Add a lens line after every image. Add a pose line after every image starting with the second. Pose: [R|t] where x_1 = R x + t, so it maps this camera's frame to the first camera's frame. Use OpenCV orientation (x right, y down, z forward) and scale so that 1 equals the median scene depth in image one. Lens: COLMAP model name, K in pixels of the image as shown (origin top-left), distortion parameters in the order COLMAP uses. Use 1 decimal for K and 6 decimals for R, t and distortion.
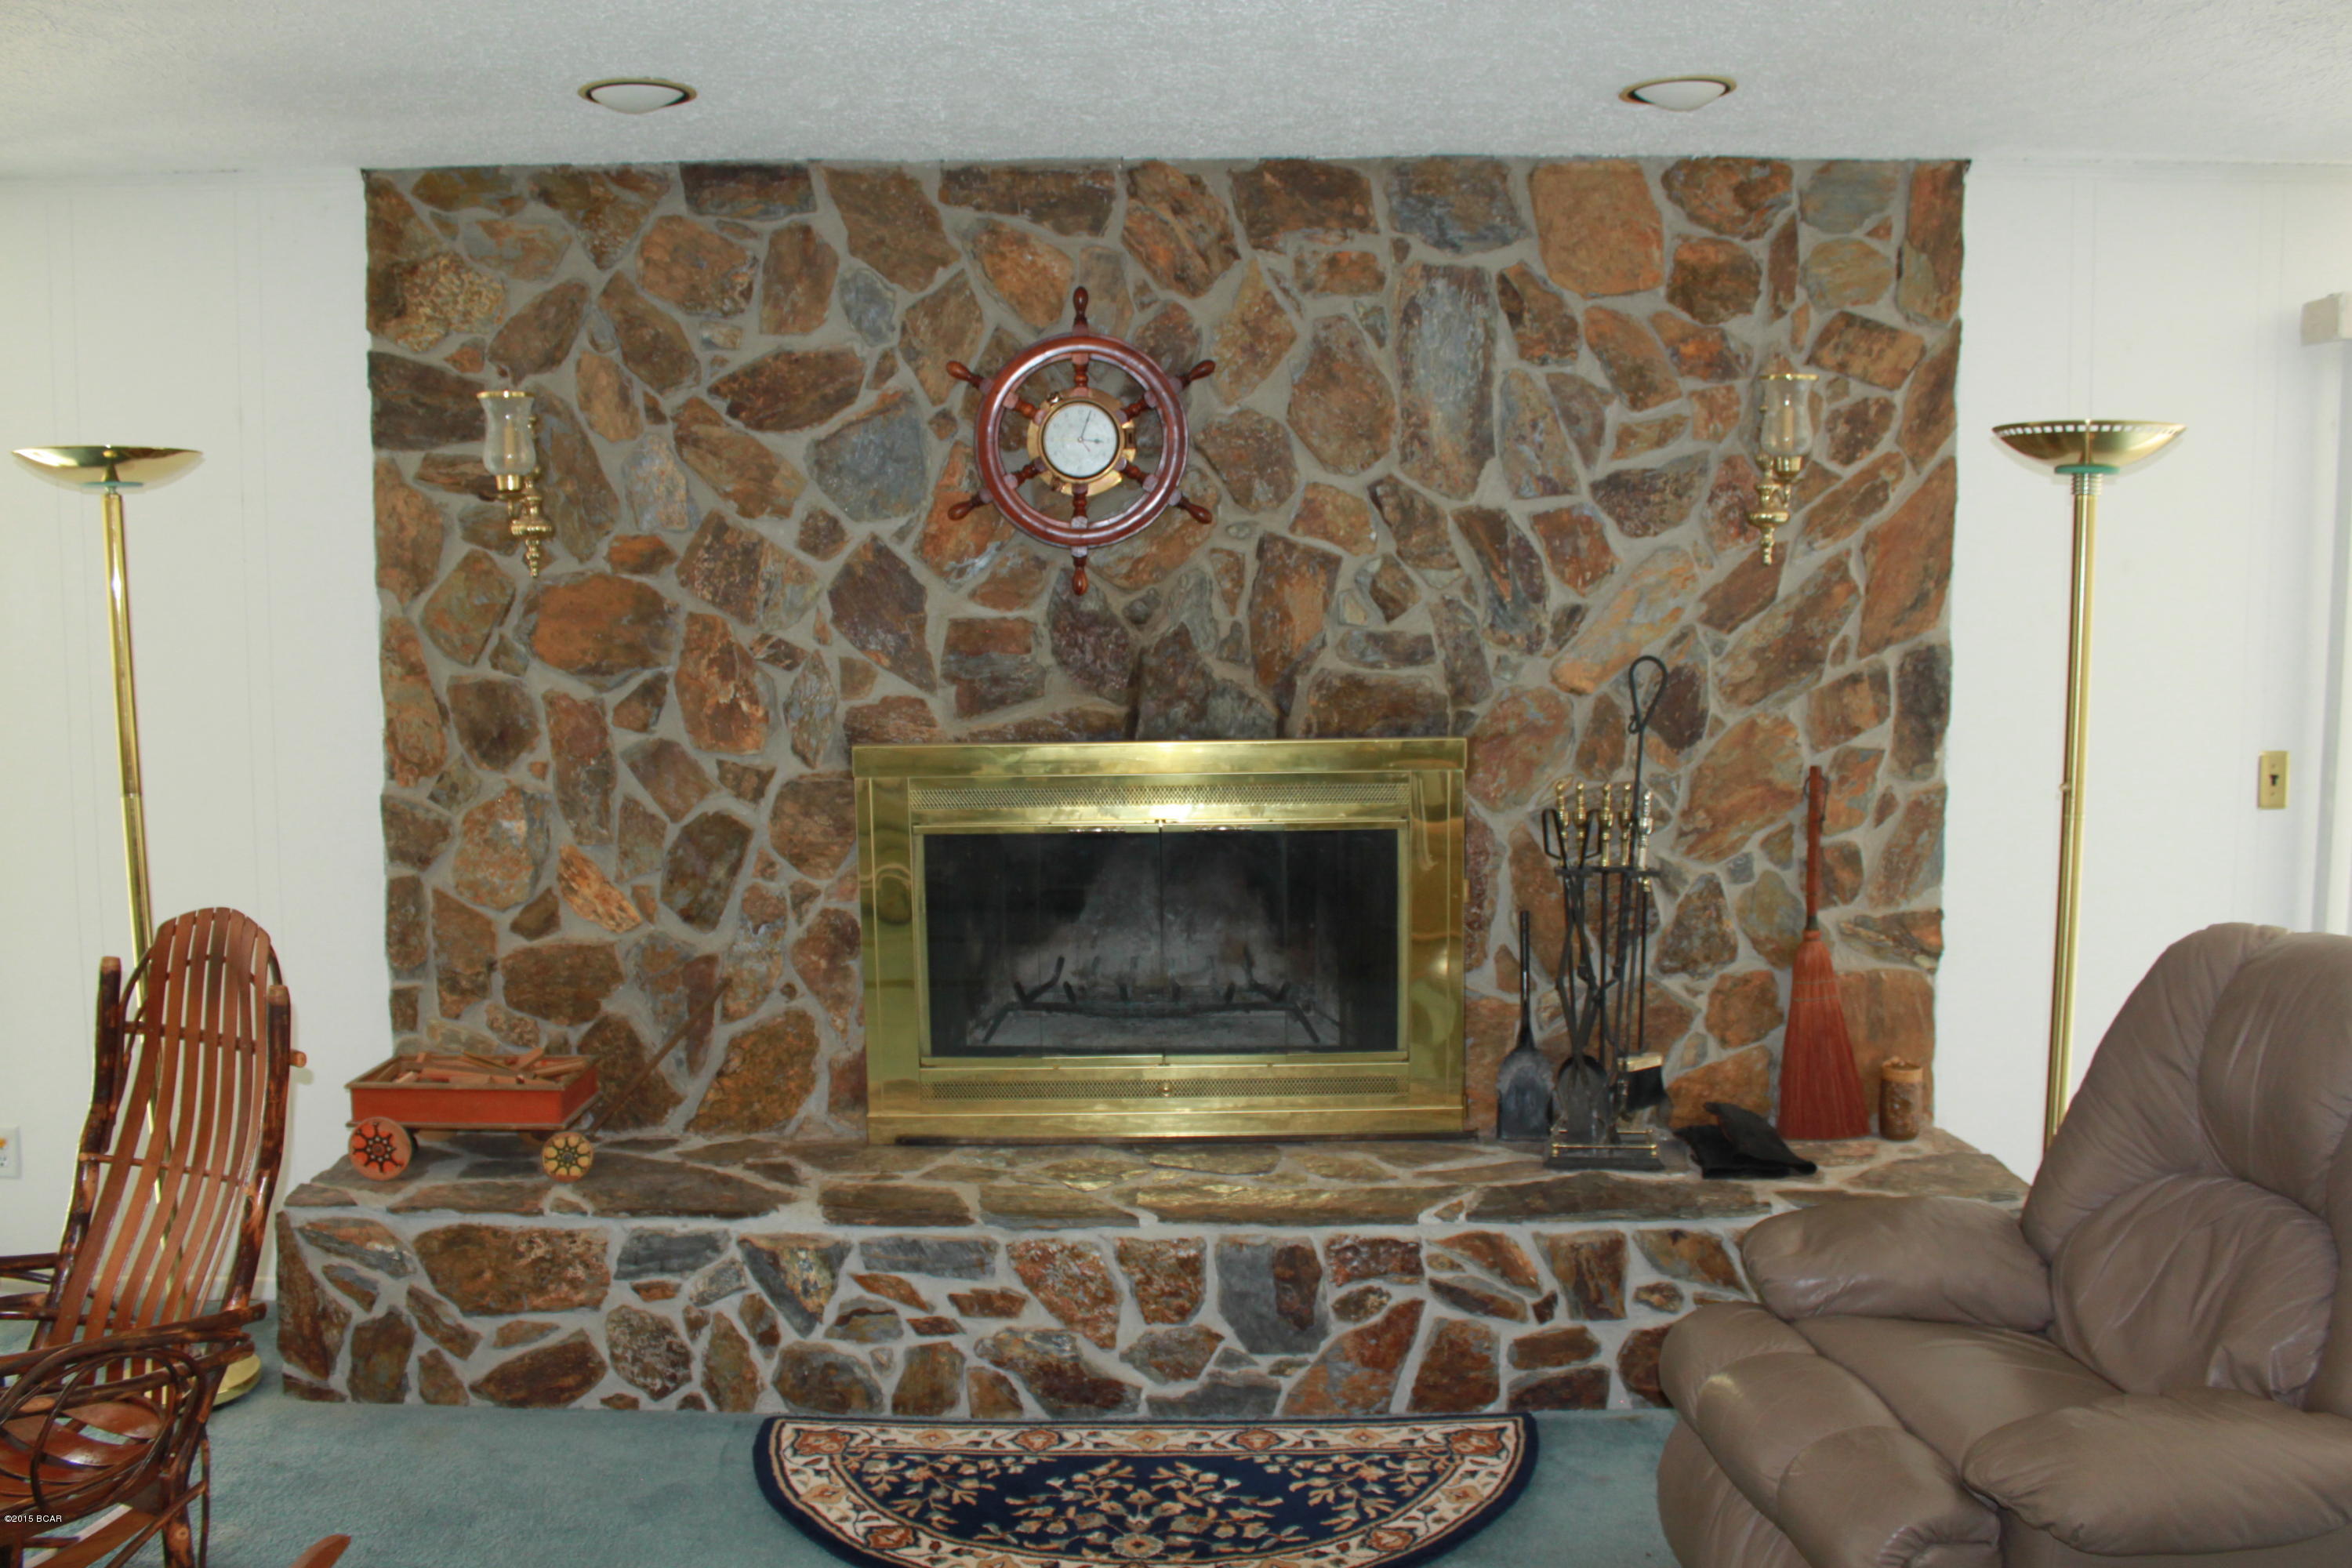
lens RADIAL K [[1942.5, 0, 1176.0], [0, 1942.5, 784.0], [0, 0, 1]] dist [-0.160336, 0.140131]
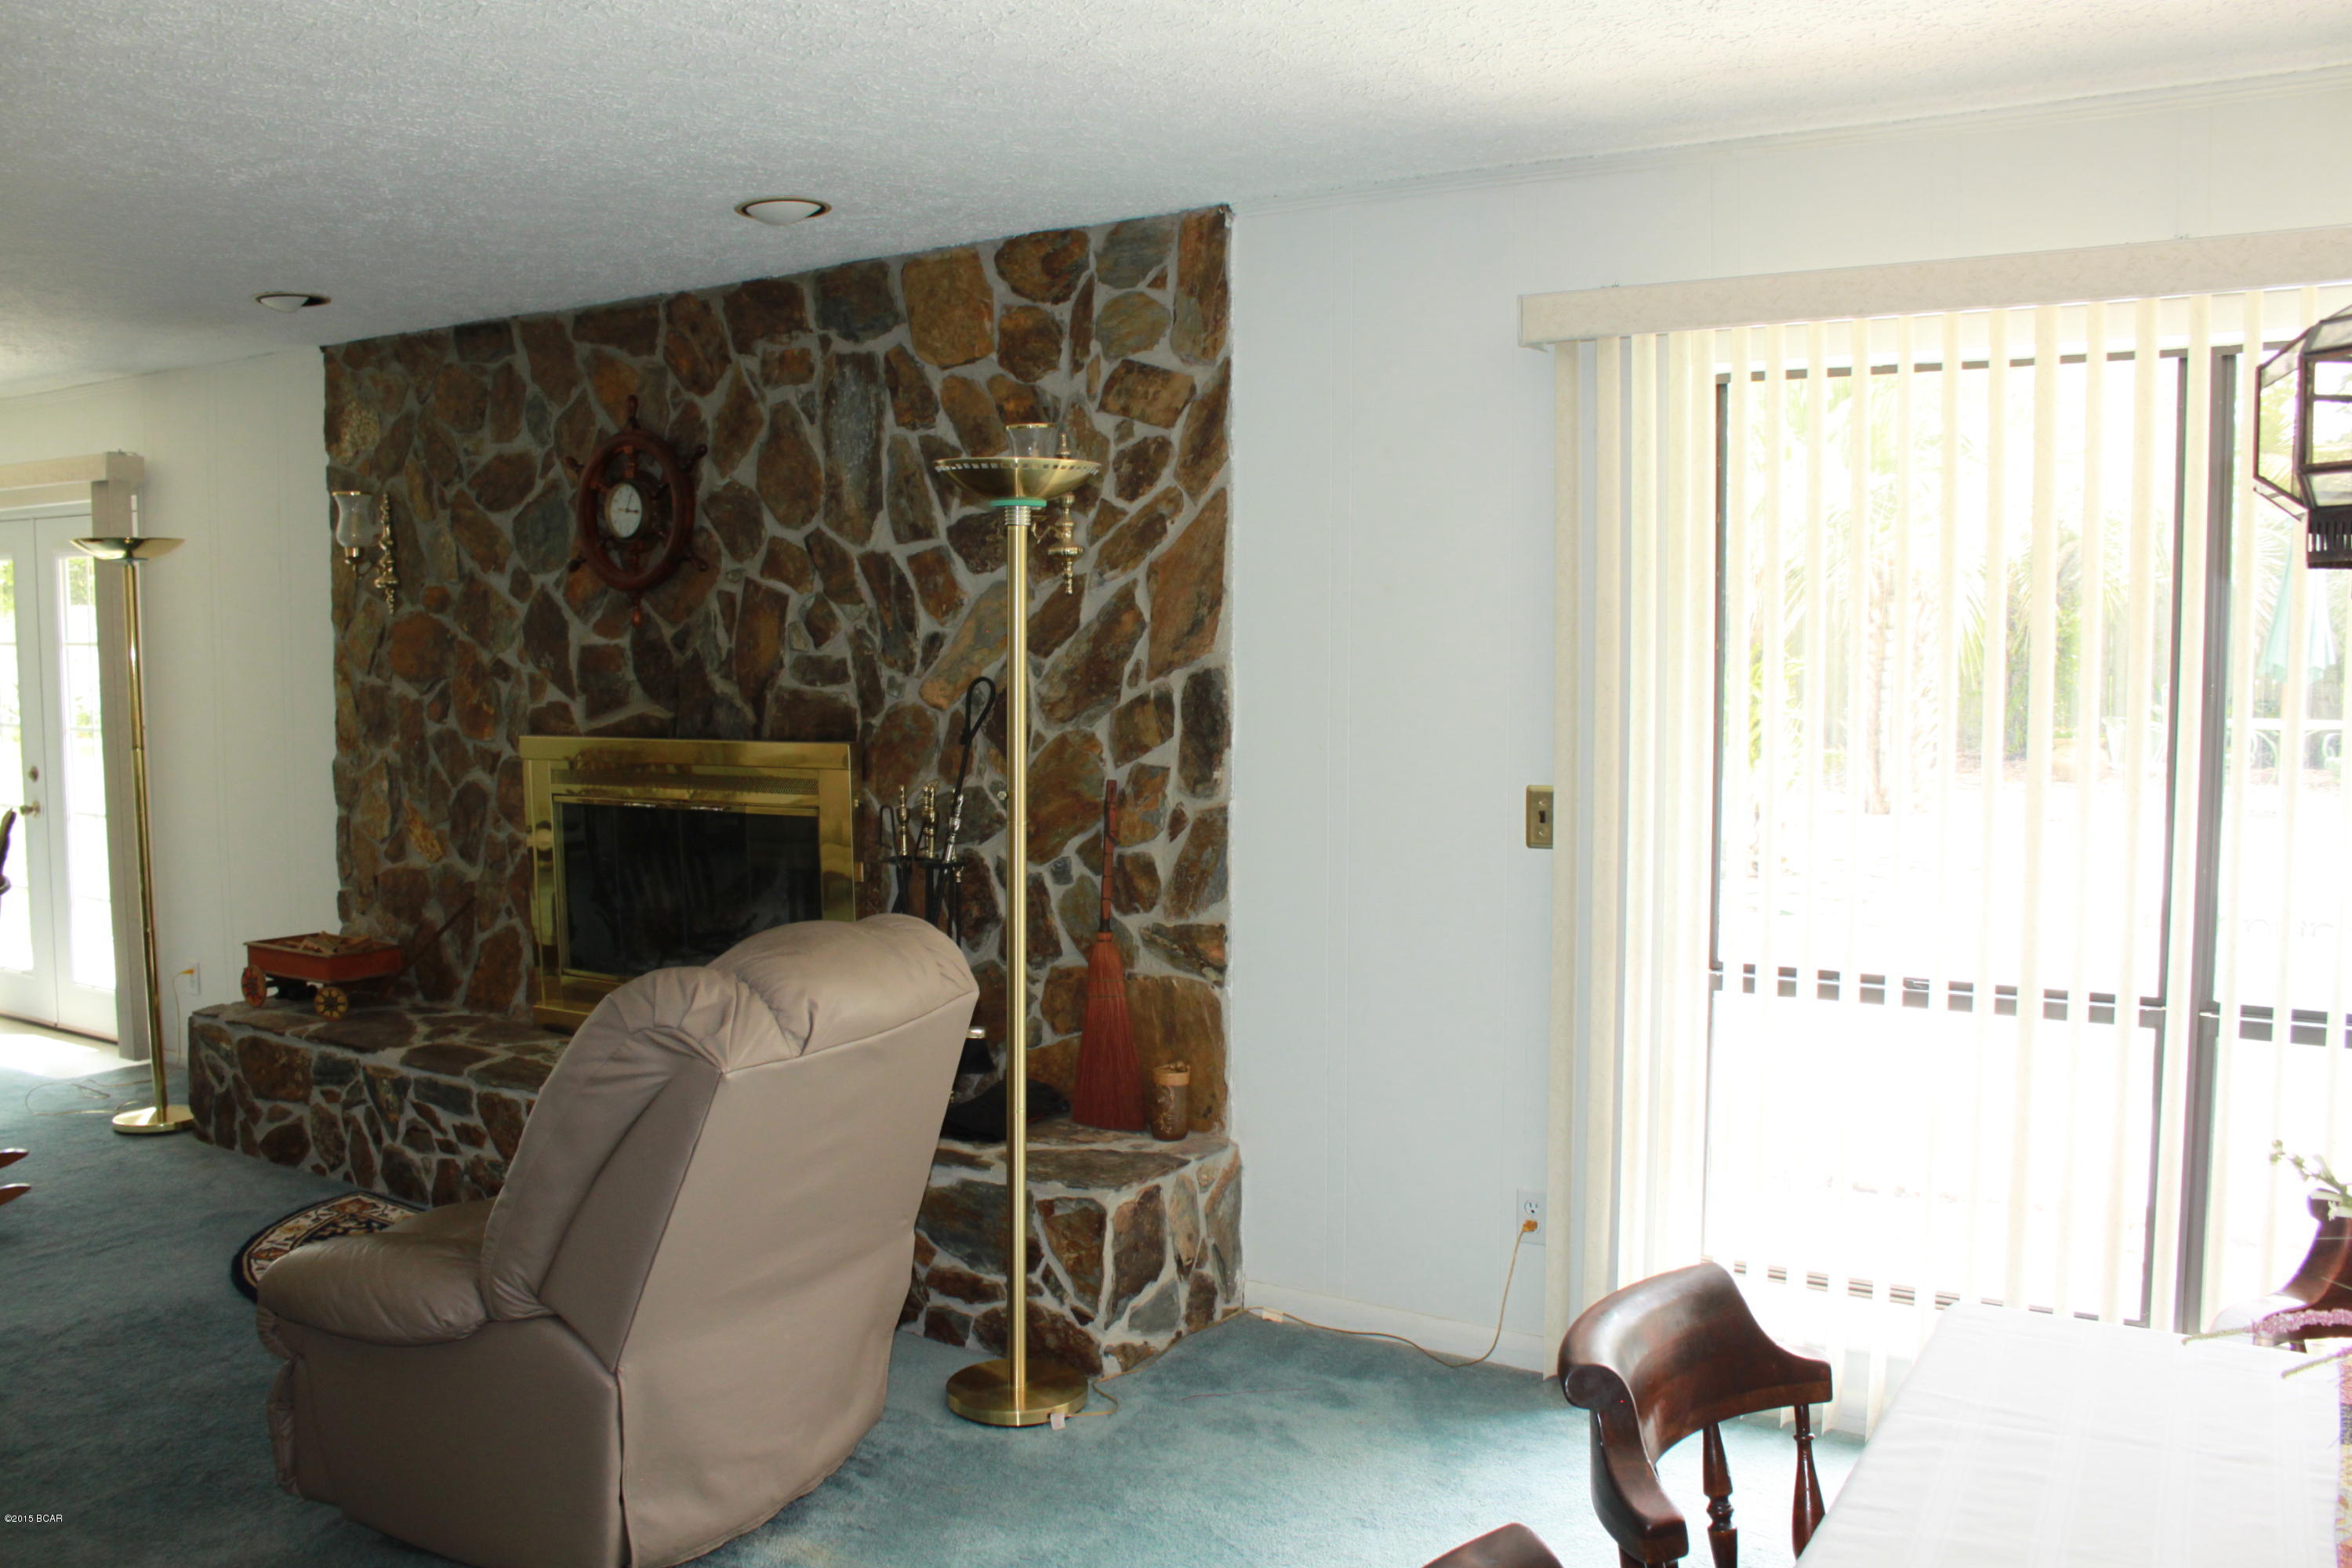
lens RADIAL K [[1942.5, 0, 1176.0], [0, 1942.5, 784.0], [0, 0, 1]] dist [-0.160336, 0.140131]
pose [[0.843690, 0.042569, -0.535140, 0.966358], [-0.054503, 0.998492, -0.006501, -0.002196], [0.534057, 0.034652, 0.844738, 0.094213]]
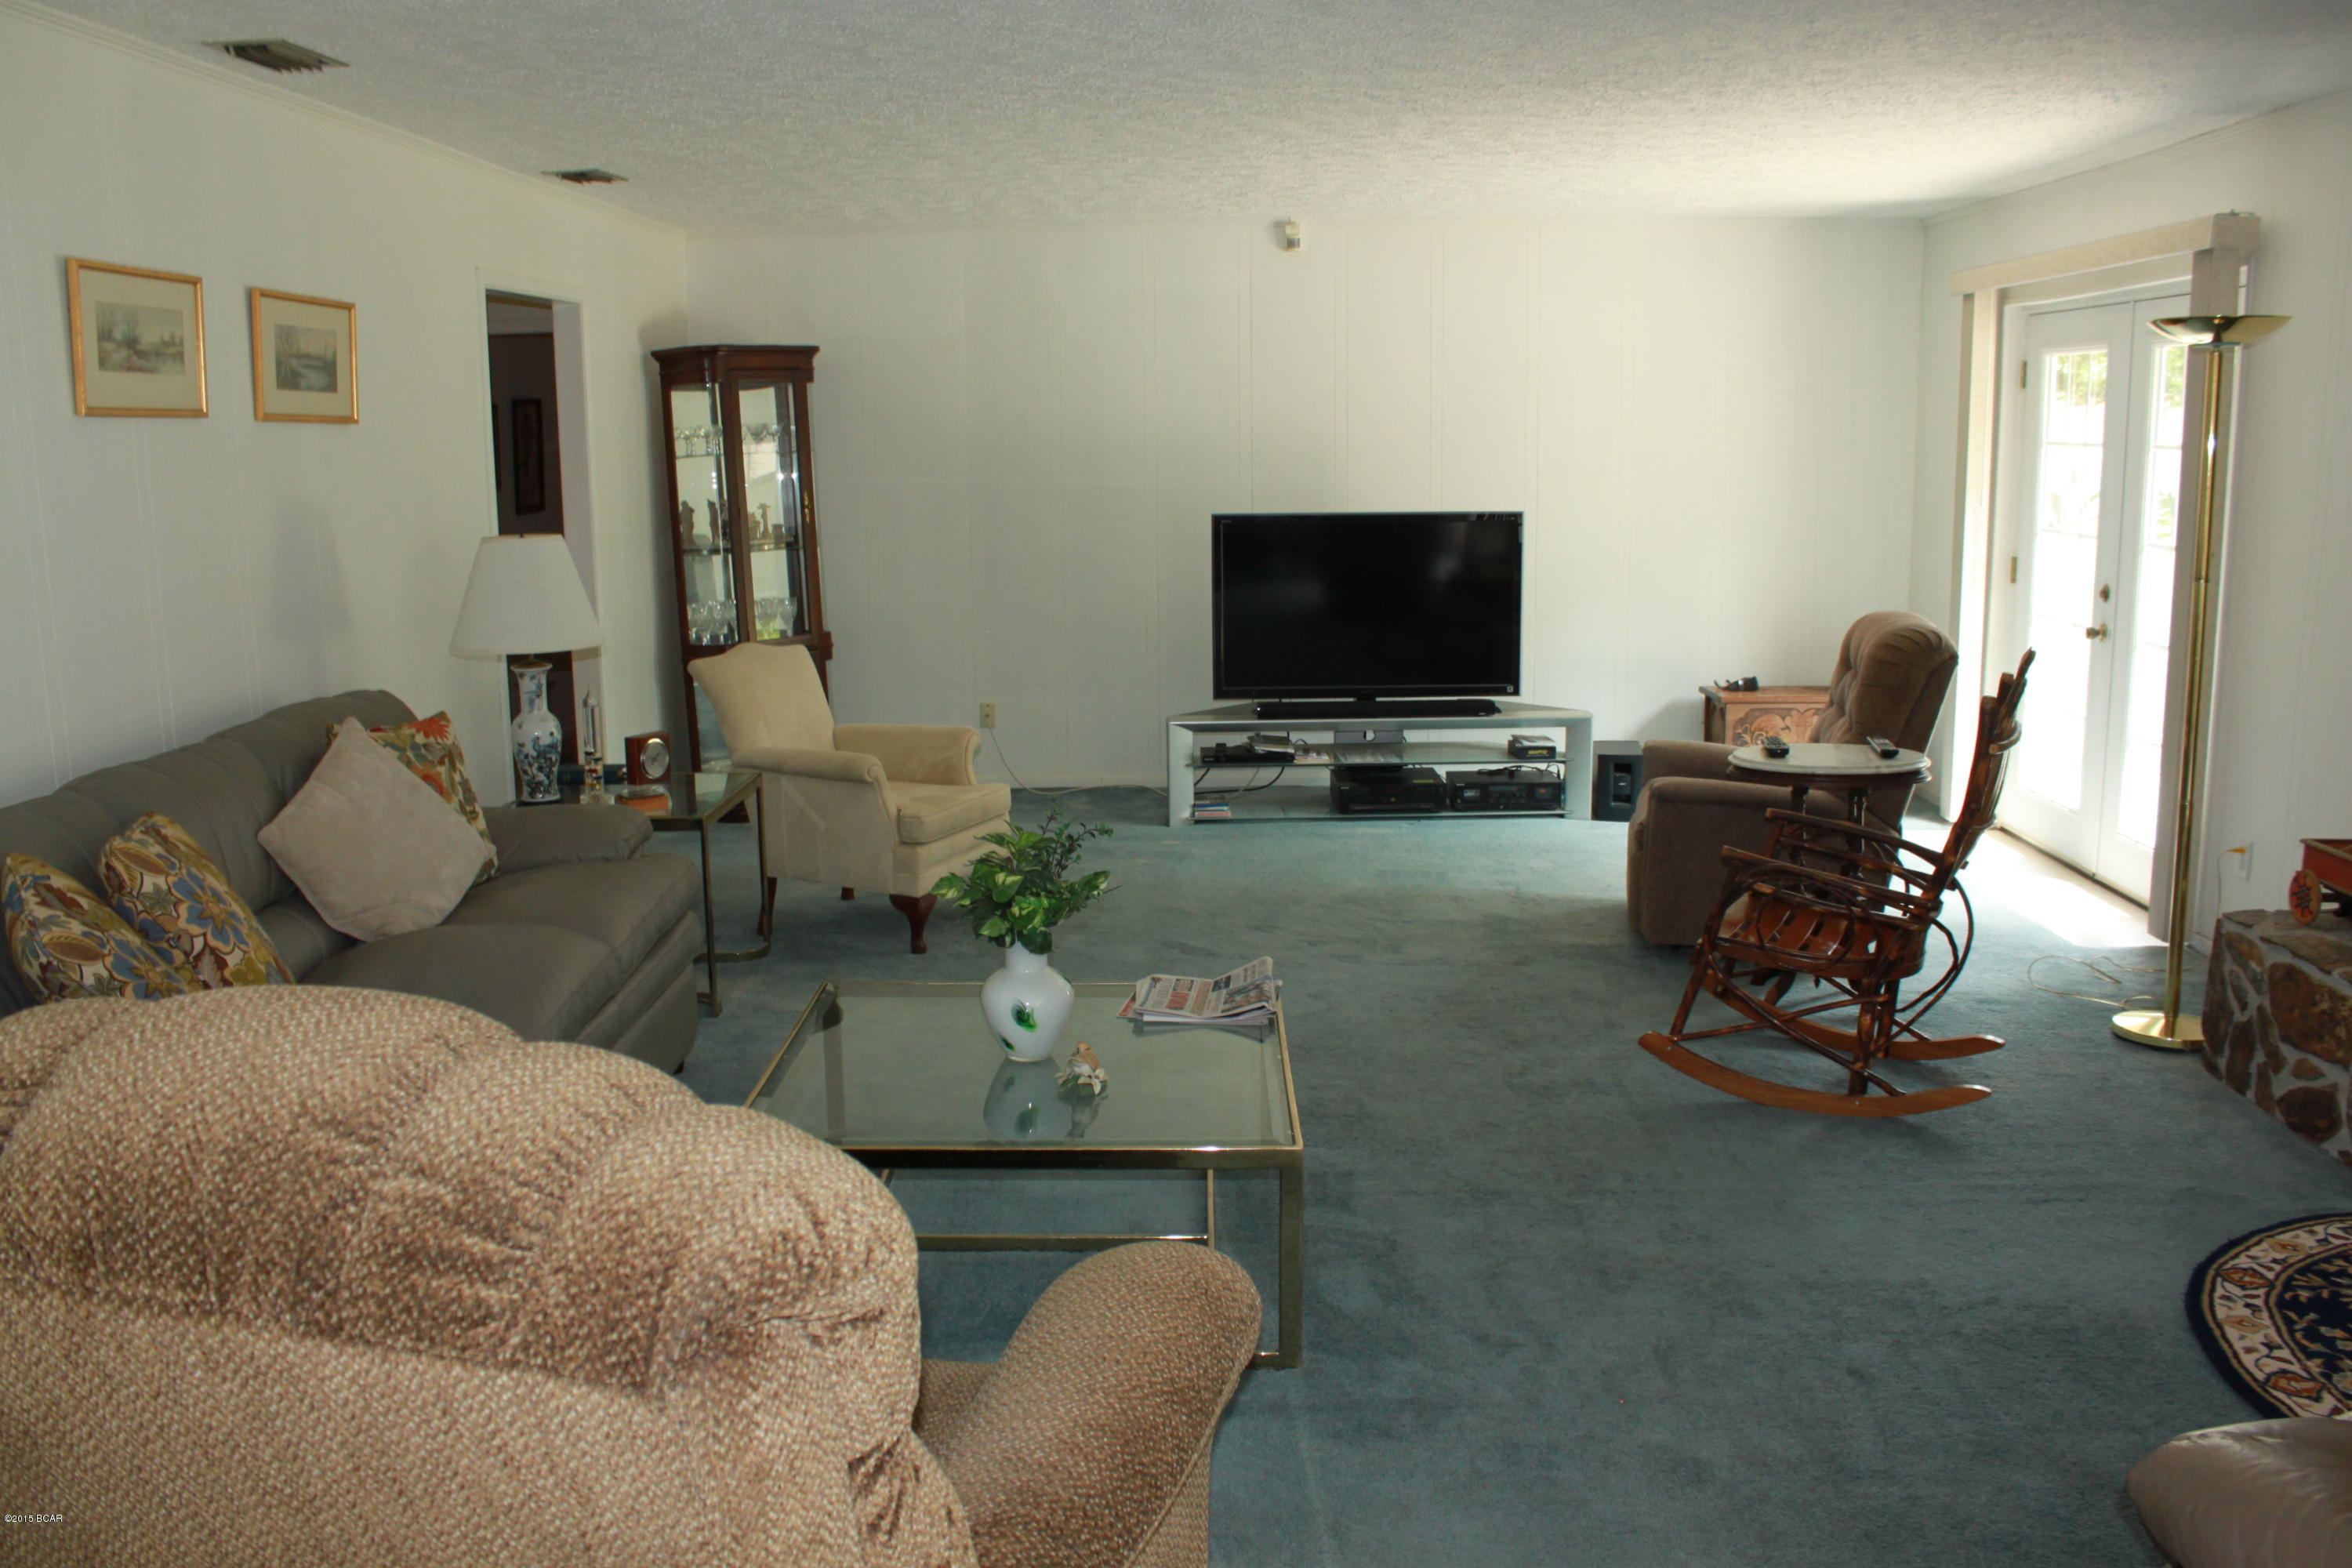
lens RADIAL K [[1942.5, 0, 1176.0], [0, 1942.5, 784.0], [0, 0, 1]] dist [-0.160336, 0.140131]
pose [[-0.038315, 0.180881, -0.982758, 0.714079], [-0.091528, 0.978711, 0.183704, -0.027407], [0.995065, 0.096989, -0.020944, 0.285225]]
